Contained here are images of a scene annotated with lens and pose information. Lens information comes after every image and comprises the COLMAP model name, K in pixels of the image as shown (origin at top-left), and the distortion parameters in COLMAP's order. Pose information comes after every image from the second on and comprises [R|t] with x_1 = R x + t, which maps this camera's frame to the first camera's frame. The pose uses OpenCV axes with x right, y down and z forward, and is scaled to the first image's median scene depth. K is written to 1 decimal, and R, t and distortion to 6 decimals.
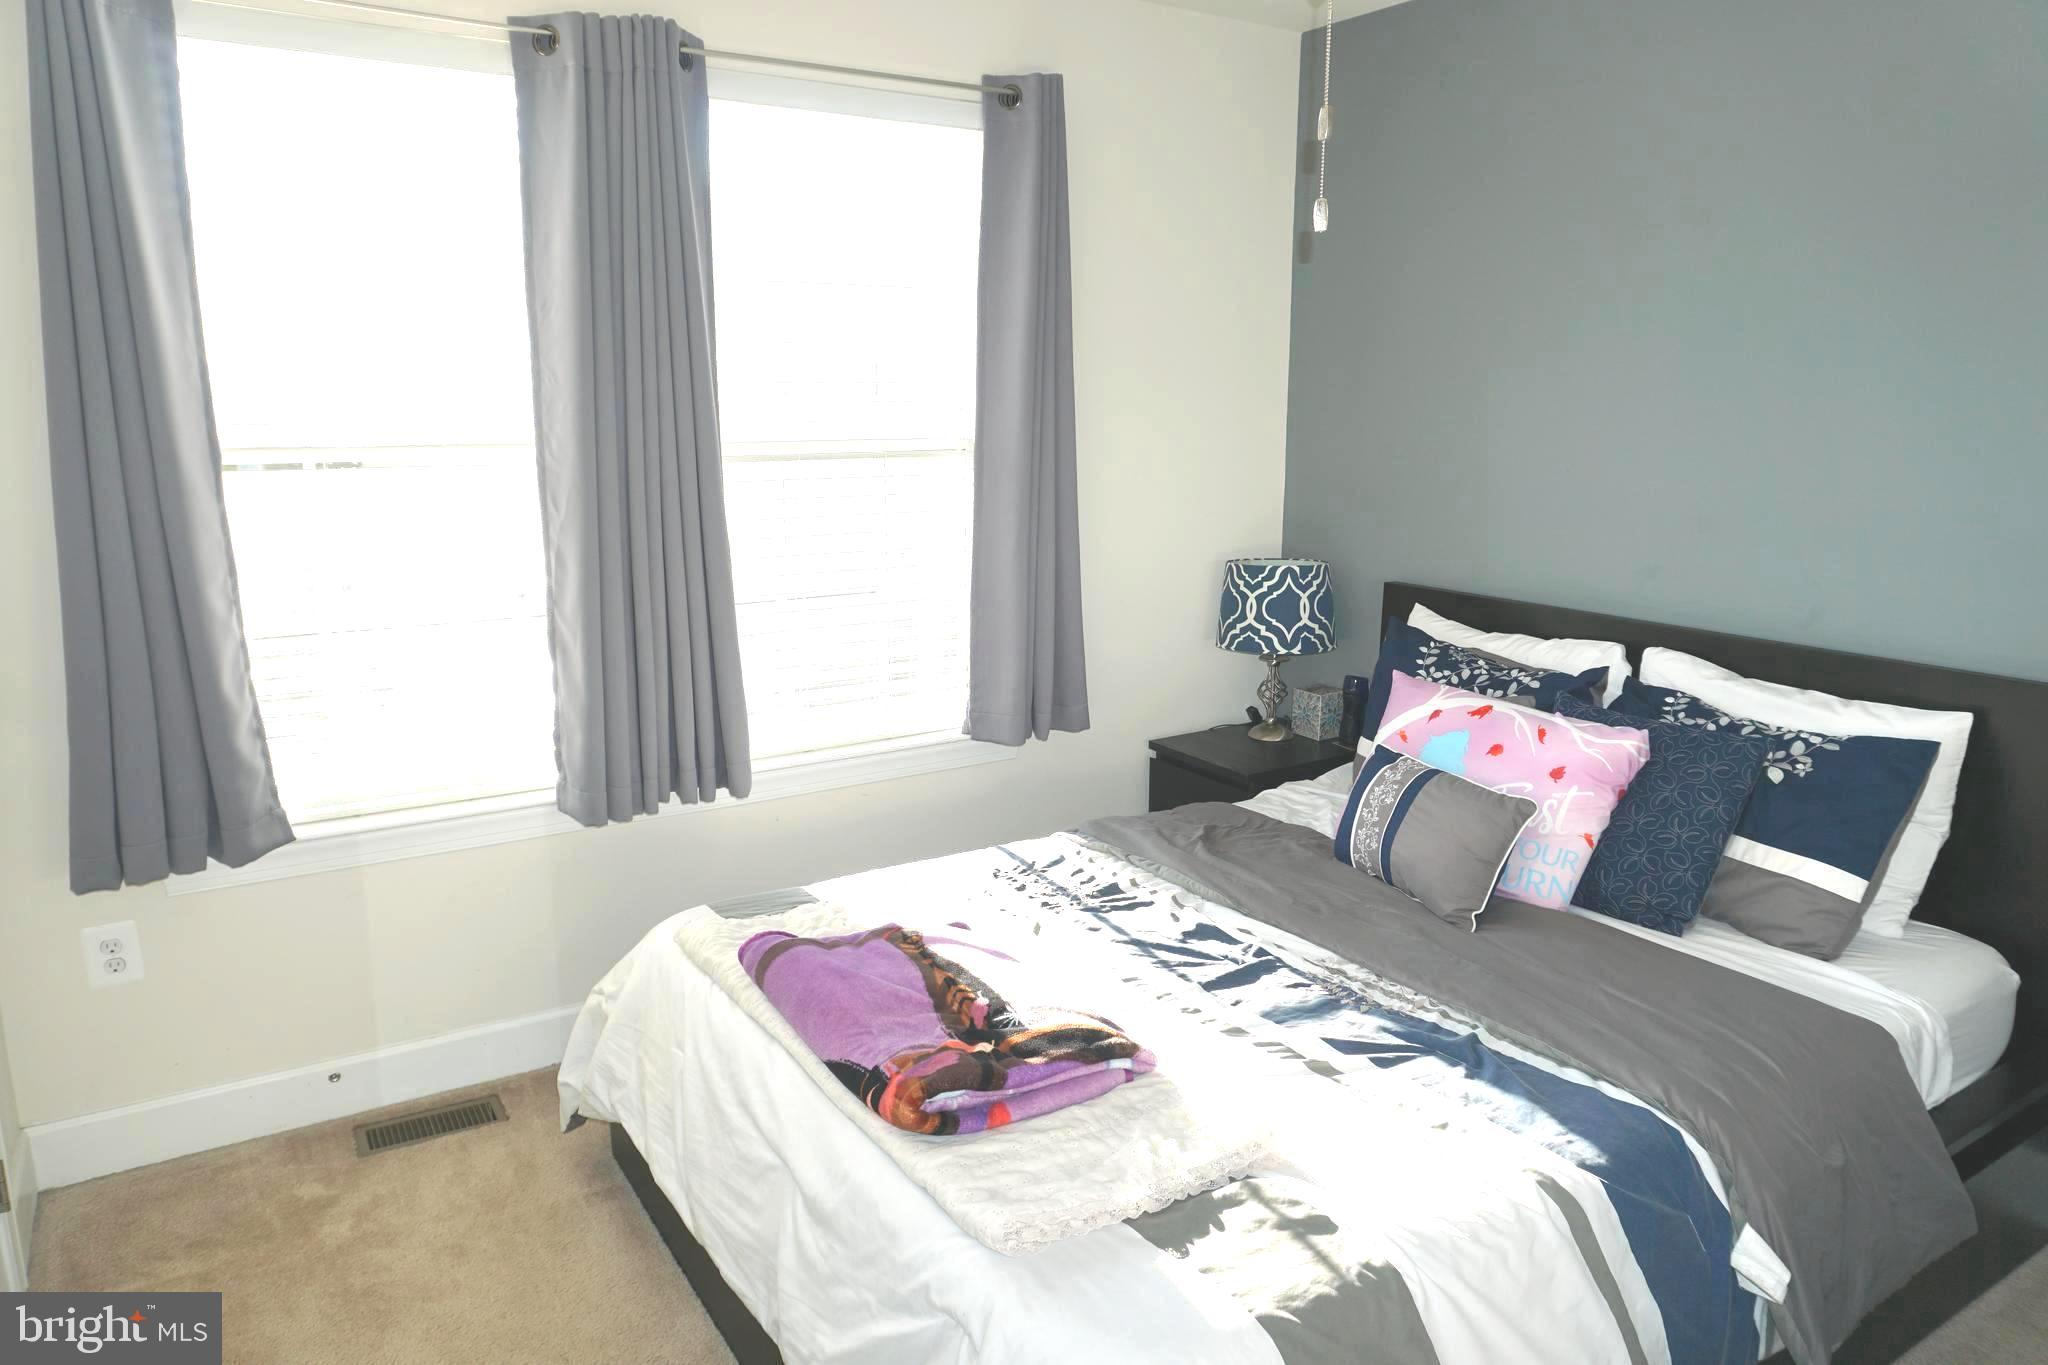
lens RADIAL K [[1376.1, 0, 1034.3], [0, 1376.1, 680.4], [0, 0, 1]] dist [-0.049976, 0.001297]
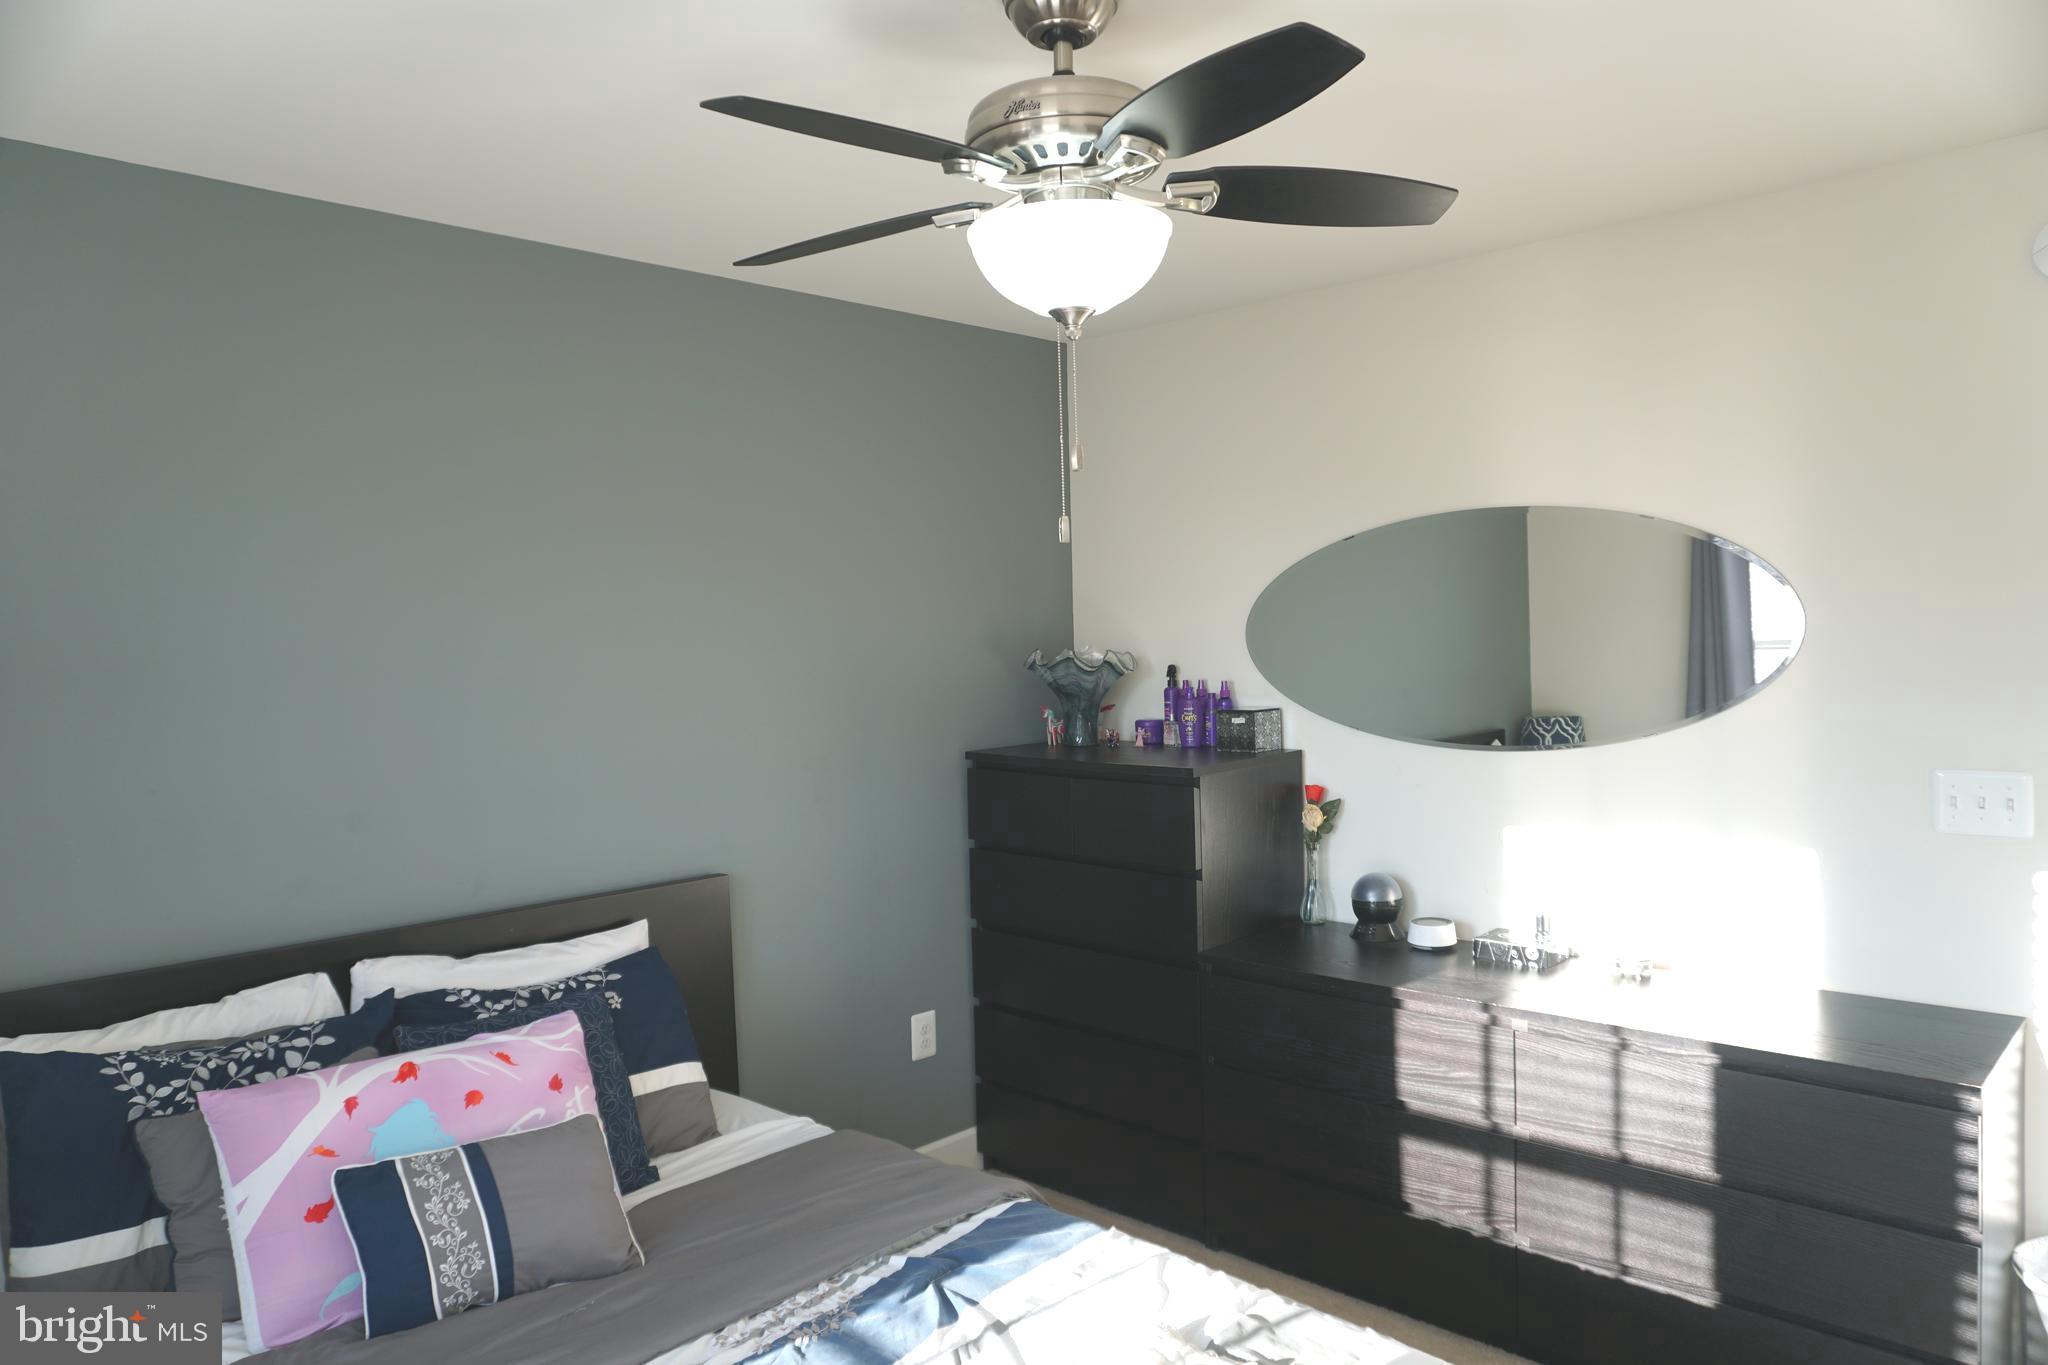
lens RADIAL K [[1376.1, 0, 1034.3], [0, 1376.1, 679.2], [0, 0, 1]] dist [-0.049976, 0.001297]
pose [[-0.255486, -0.020928, 0.966586, -0.587635], [0.230744, 0.969555, 0.081982, -0.199059], [-0.938874, 0.243979, -0.242878, 0.852576]]
